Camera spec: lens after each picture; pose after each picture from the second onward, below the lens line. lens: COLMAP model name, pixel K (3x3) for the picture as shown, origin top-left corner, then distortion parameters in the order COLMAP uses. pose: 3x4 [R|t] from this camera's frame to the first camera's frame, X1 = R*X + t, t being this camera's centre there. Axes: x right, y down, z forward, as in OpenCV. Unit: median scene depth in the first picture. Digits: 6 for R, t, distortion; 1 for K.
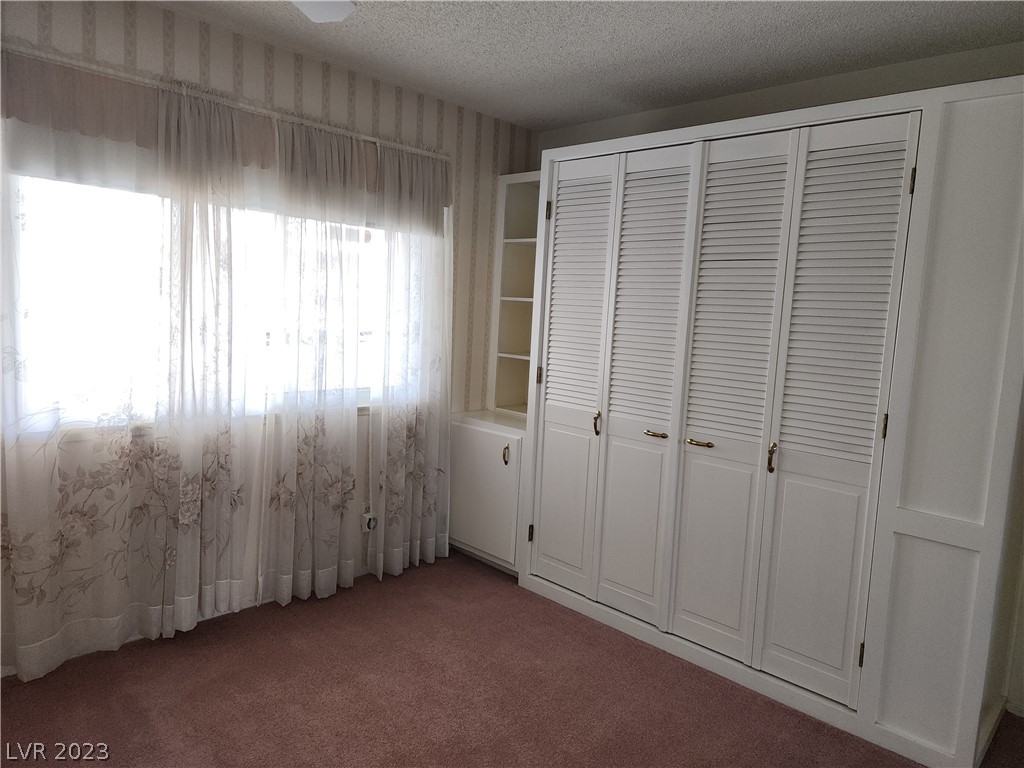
lens RADIAL K [[674.9, 0, 511.8], [0, 674.9, 386.5], [0, 0, 1]] dist [0.096514, -0.099583]
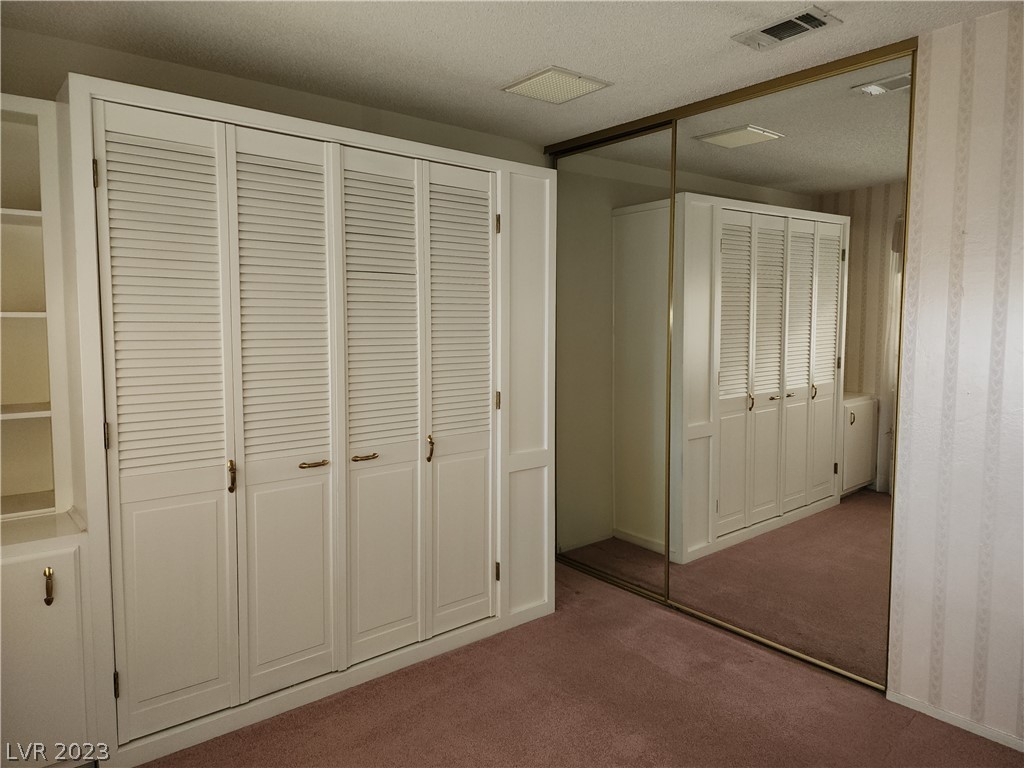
lens RADIAL K [[679.8, 0, 512.1], [0, 679.8, 378.4], [0, 0, 1]] dist [0.093204, -0.095925]
pose [[0.117150, -0.136299, 0.983717, -0.612218], [0.122097, 0.984999, 0.121936, -0.114811], [-0.985580, 0.105824, 0.132035, 0.613747]]
